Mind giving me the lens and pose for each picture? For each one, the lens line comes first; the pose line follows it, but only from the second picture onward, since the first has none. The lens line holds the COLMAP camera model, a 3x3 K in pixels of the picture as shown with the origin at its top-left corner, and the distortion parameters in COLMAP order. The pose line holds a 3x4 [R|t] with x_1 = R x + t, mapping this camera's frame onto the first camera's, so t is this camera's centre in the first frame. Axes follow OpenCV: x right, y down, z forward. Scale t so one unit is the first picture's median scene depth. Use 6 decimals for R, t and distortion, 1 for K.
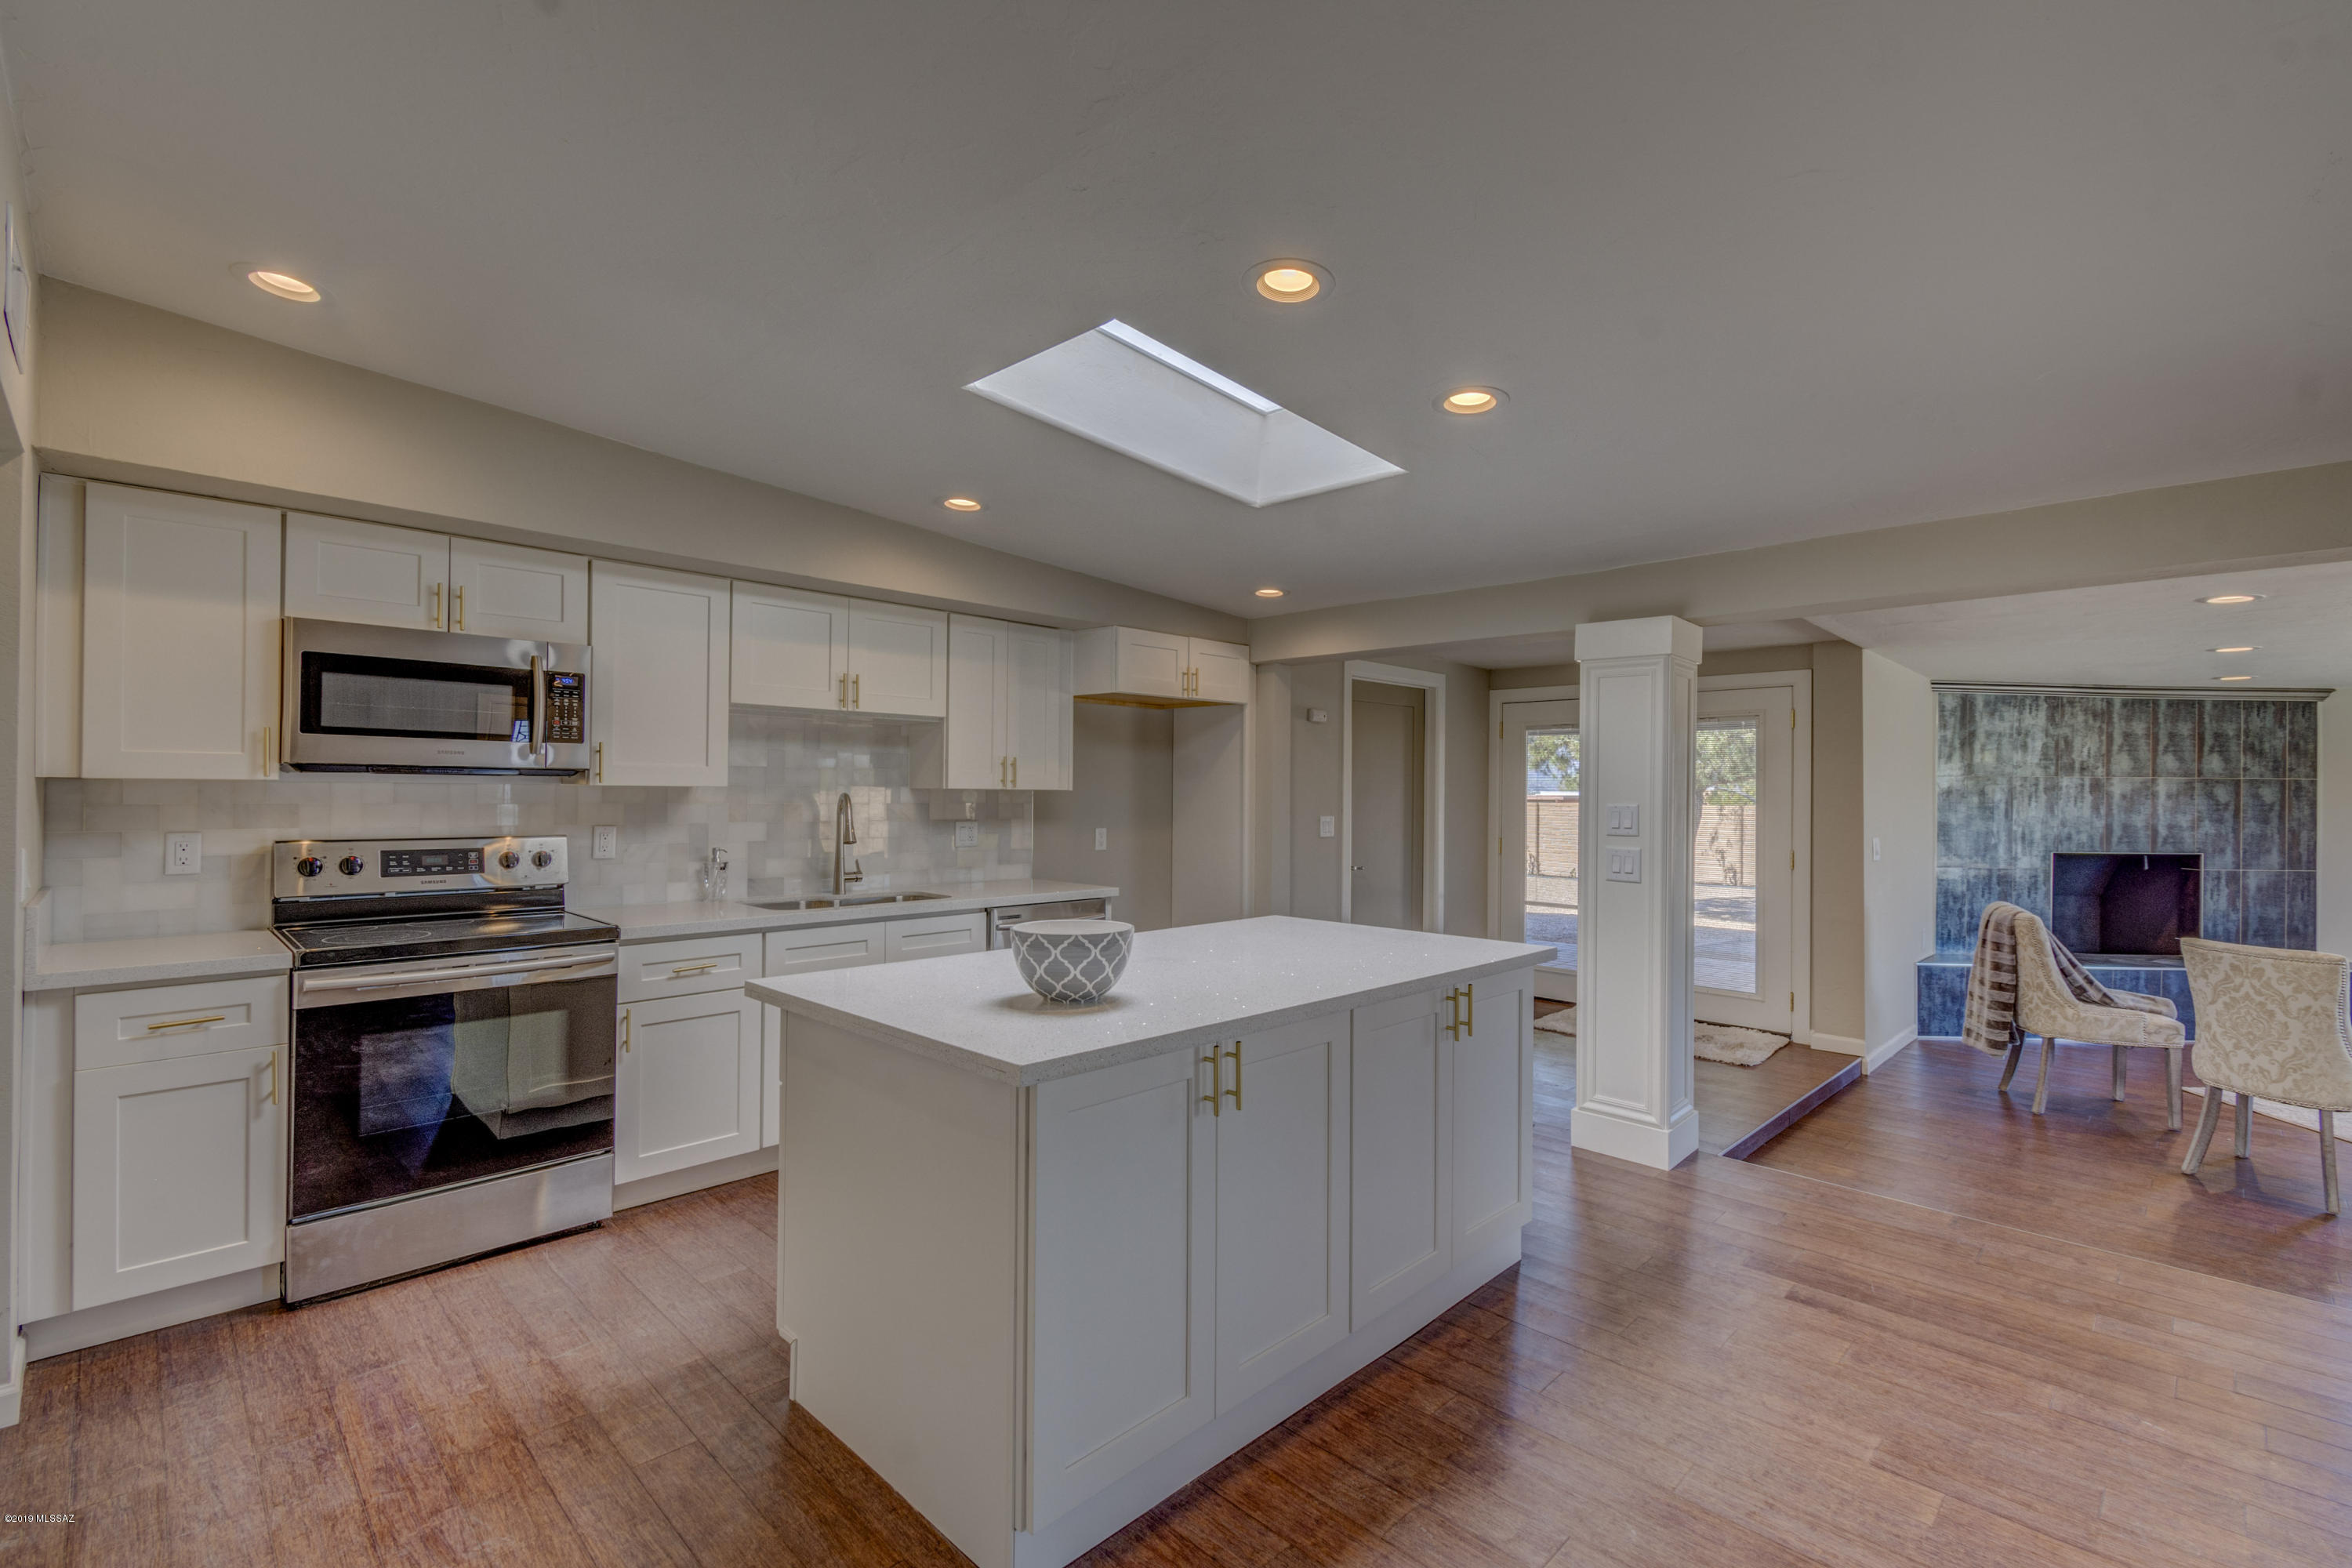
lens RADIAL K [[1036.8, 0, 1181.5], [0, 1036.8, 788.6], [0, 0, 1]] dist [0.020322, -0.009054]
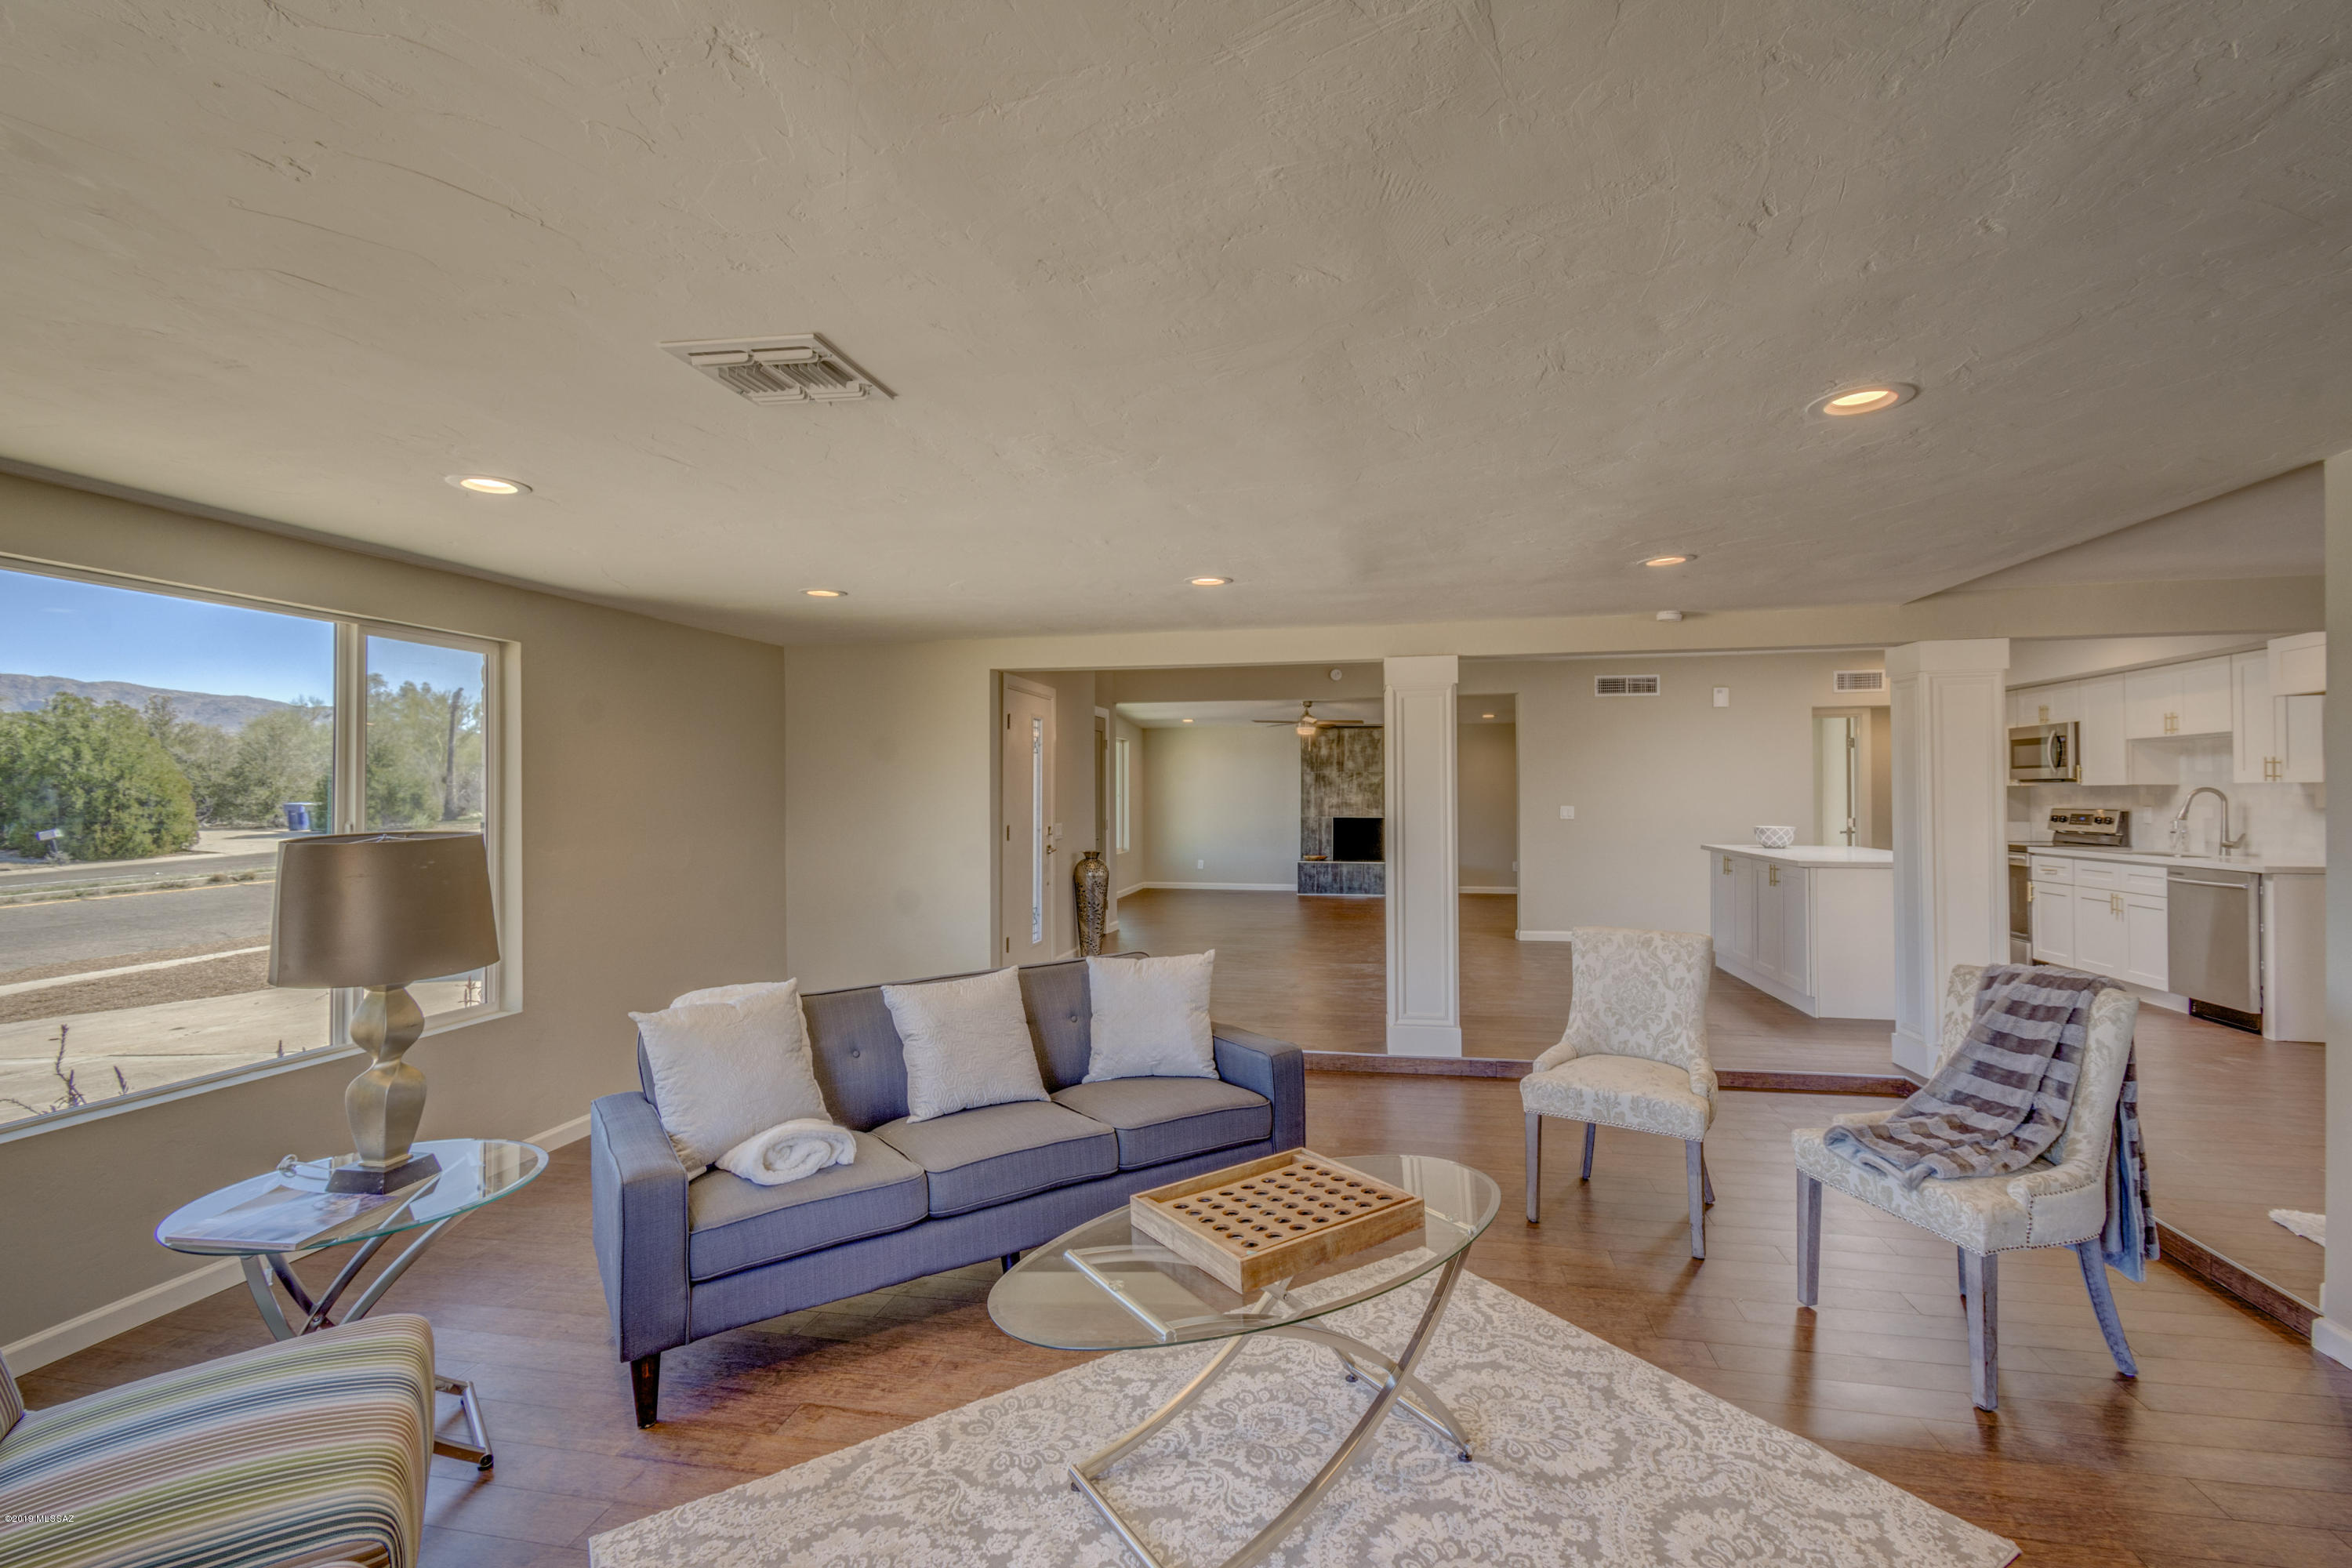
lens RADIAL K [[1036.8, 0, 1184.3], [0, 1036.8, 781.7], [0, 0, 1]] dist [0.020322, -0.009054]
pose [[-0.833930, -0.014168, -0.551688, 1.203949], [-0.003334, 0.999782, -0.020635, 0.021890], [0.551860, -0.015369, -0.833795, 0.991483]]
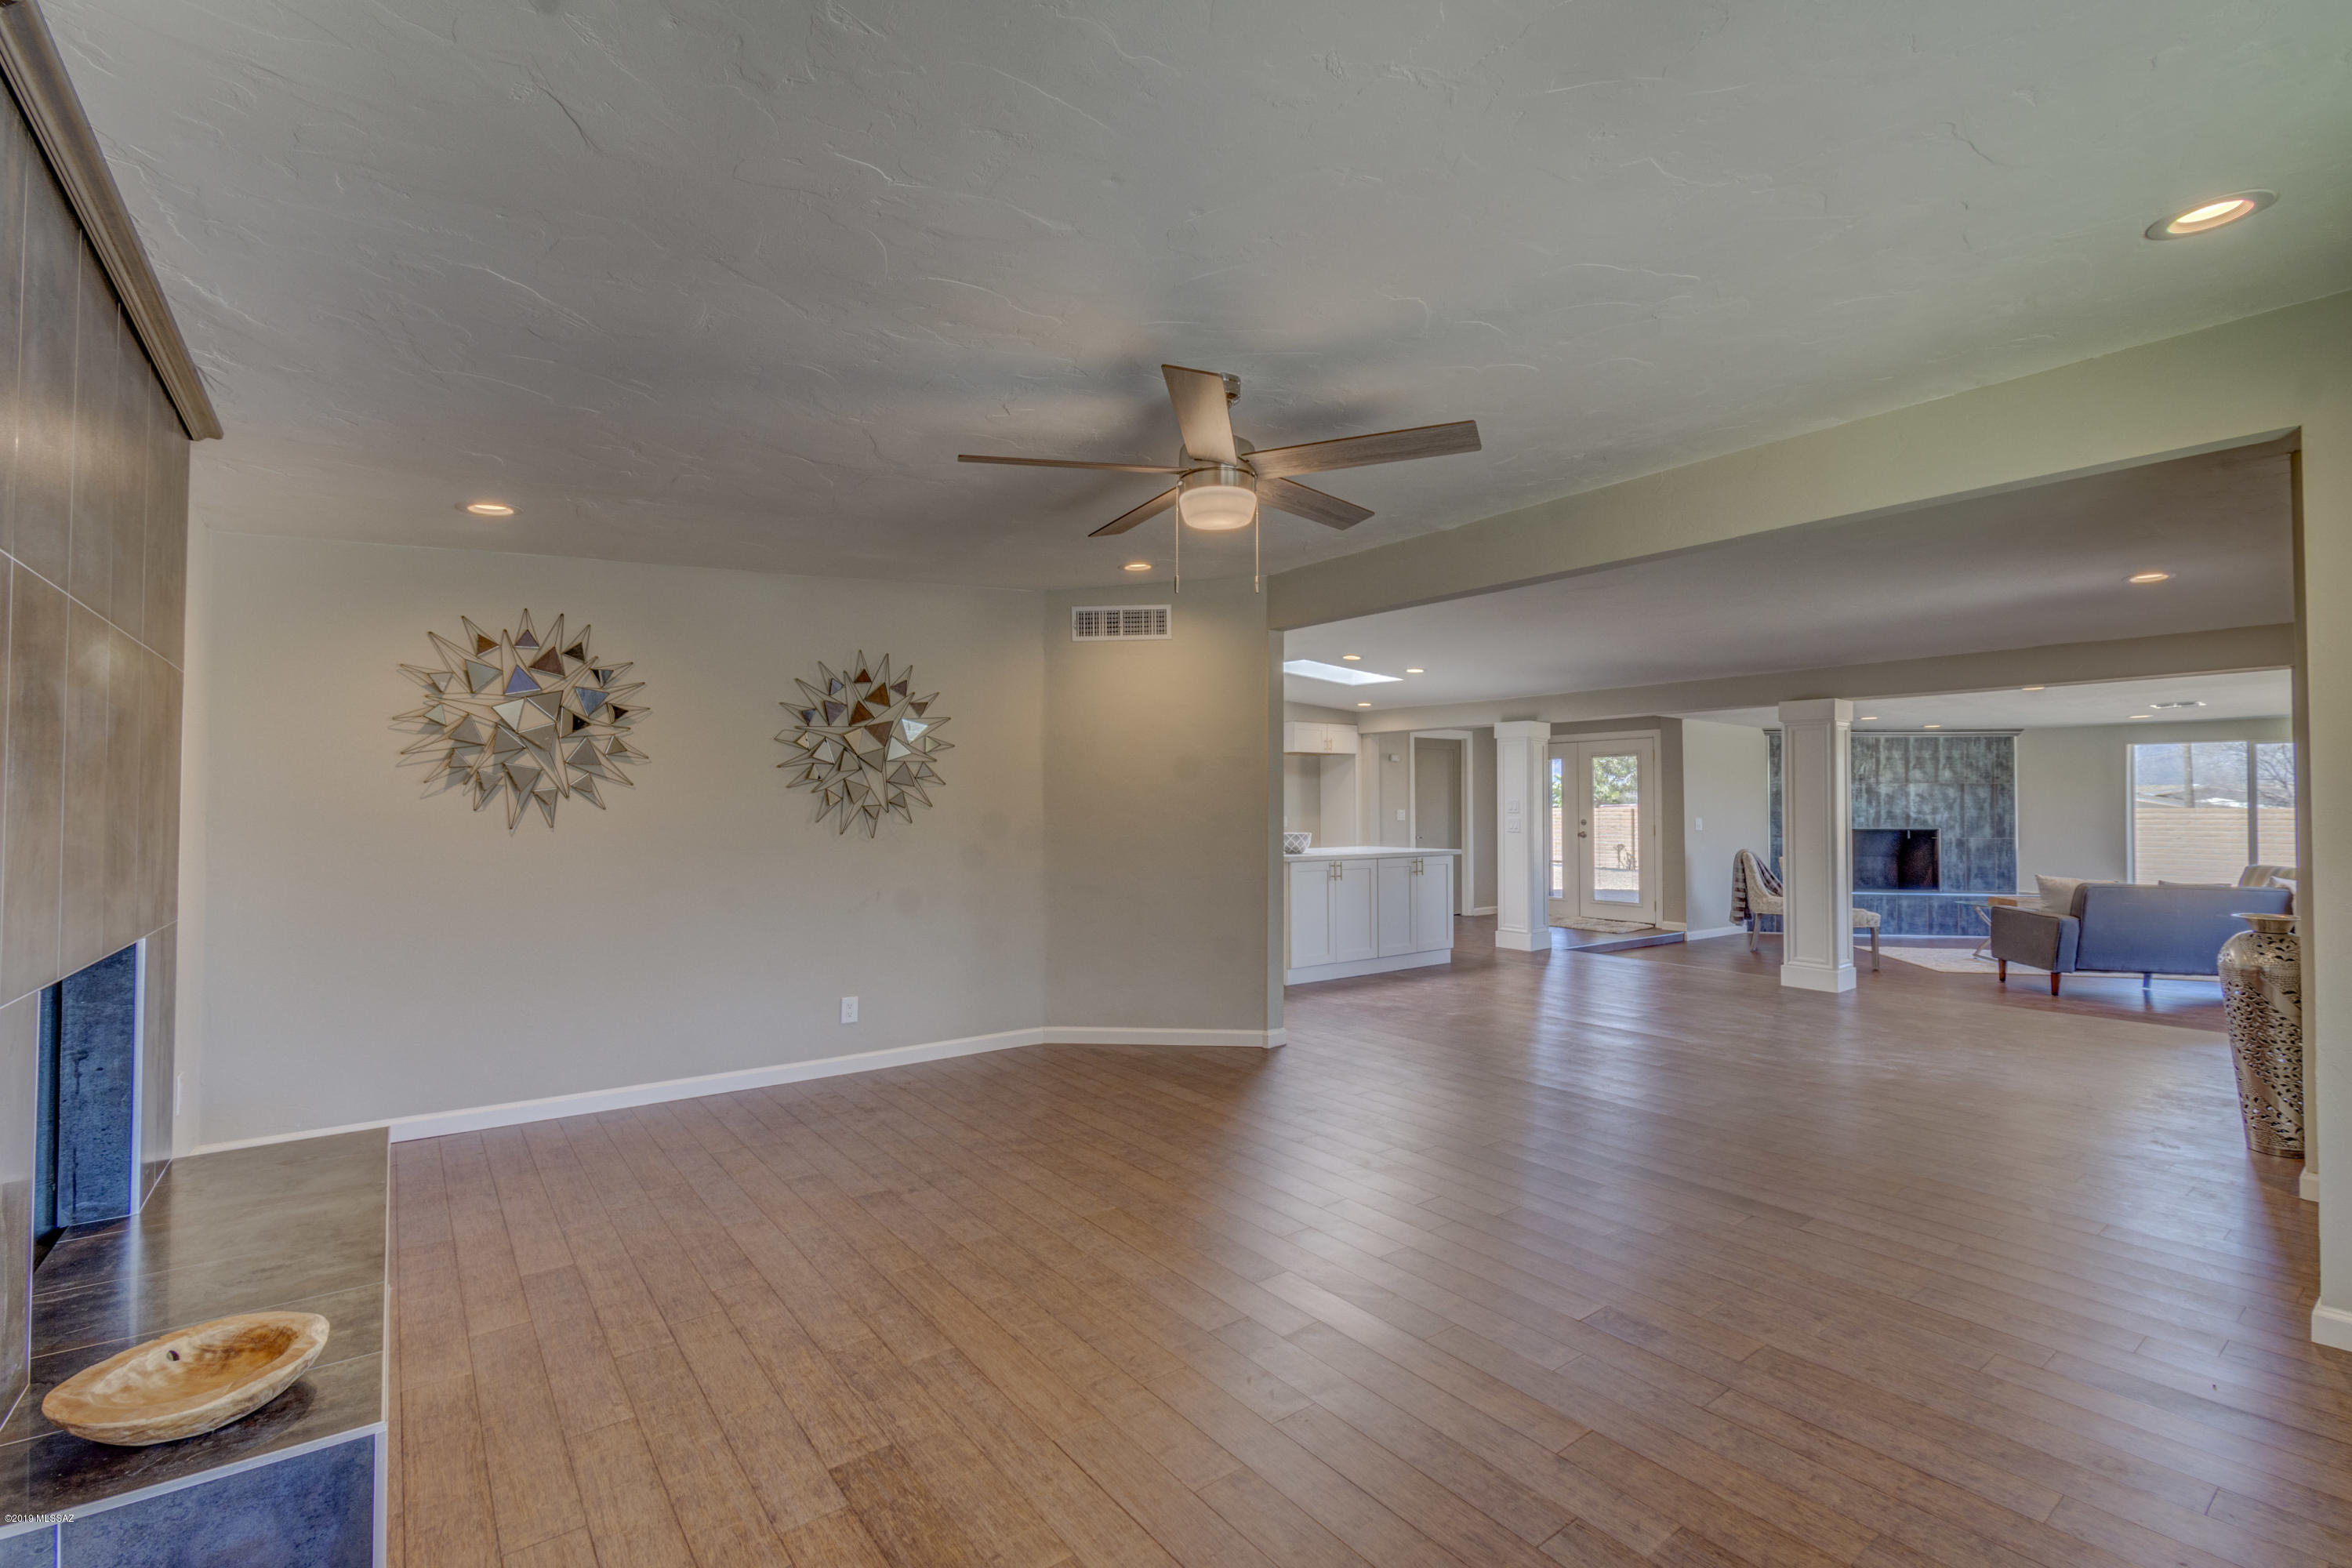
lens RADIAL K [[1036.8, 0, 1180.9], [0, 1036.8, 786.9], [0, 0, 1]] dist [0.020322, -0.009054]
pose [[0.990684, -0.013139, -0.135549, -0.002038], [0.011028, 0.999806, -0.016311, 0.010539], [0.135737, 0.014664, 0.990636, -0.907312]]
